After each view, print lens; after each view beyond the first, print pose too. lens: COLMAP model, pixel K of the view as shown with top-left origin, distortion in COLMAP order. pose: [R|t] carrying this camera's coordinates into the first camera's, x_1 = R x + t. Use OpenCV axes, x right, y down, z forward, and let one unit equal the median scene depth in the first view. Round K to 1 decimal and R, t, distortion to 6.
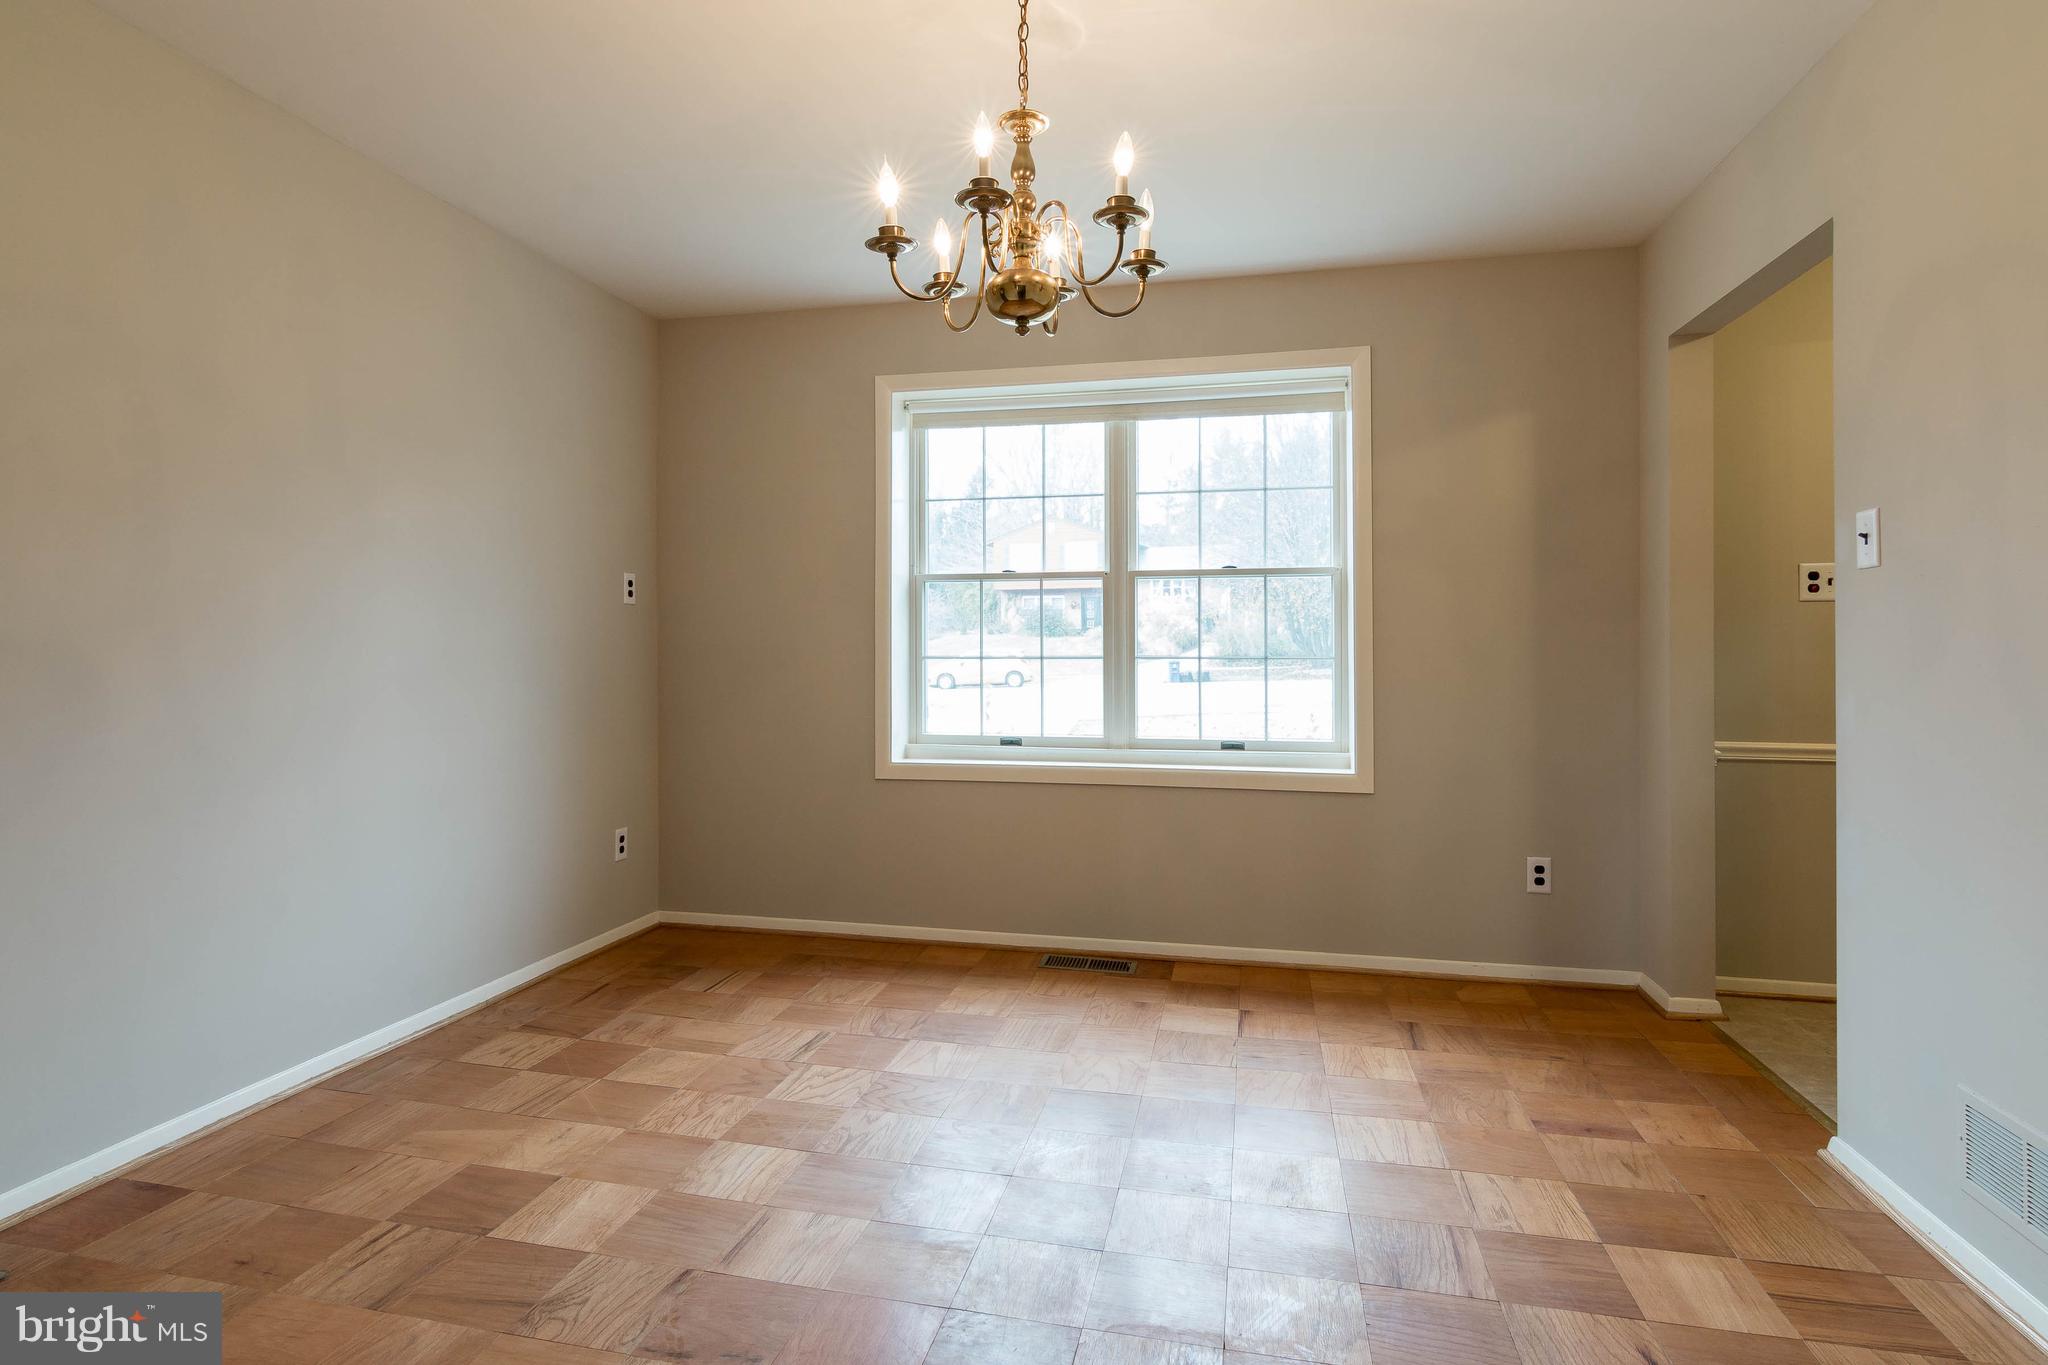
lens RADIAL K [[1039.7, 0, 1020.4], [0, 1039.7, 664.4], [0, 0, 1]] dist [0.000339, 0.003360]
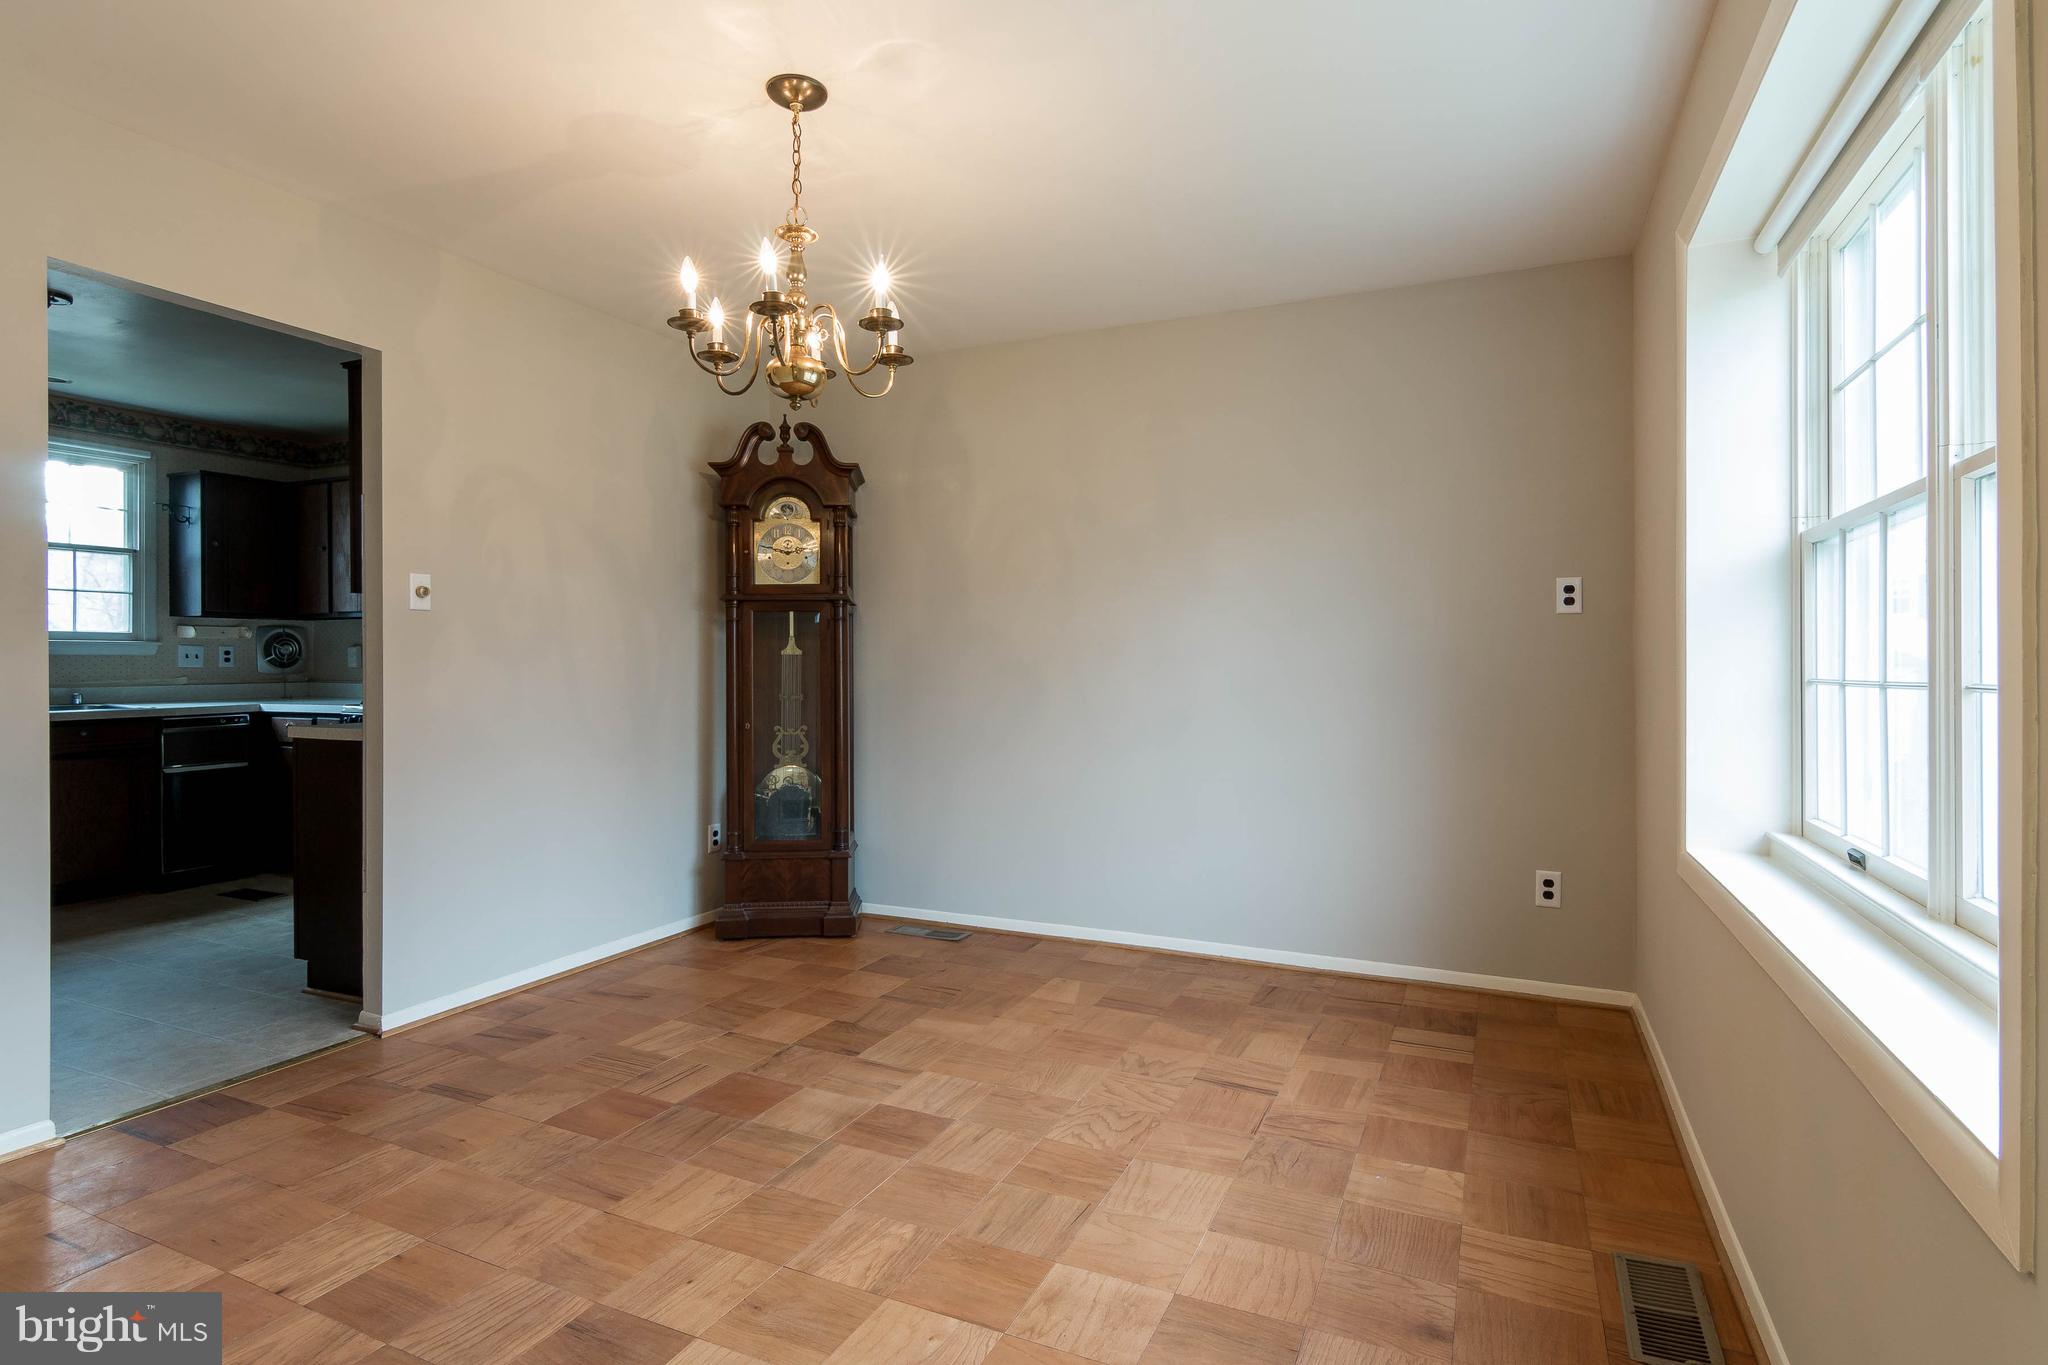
lens RADIAL K [[1039.7, 0, 1020.5], [0, 1039.7, 672.0], [0, 0, 1]] dist [0.000339, 0.003360]
pose [[-0.214055, 0.005344, -0.976807, 0.673726], [-0.013458, 0.999874, 0.008419, -0.013076], [0.976729, 0.014948, -0.213956, 0.893156]]
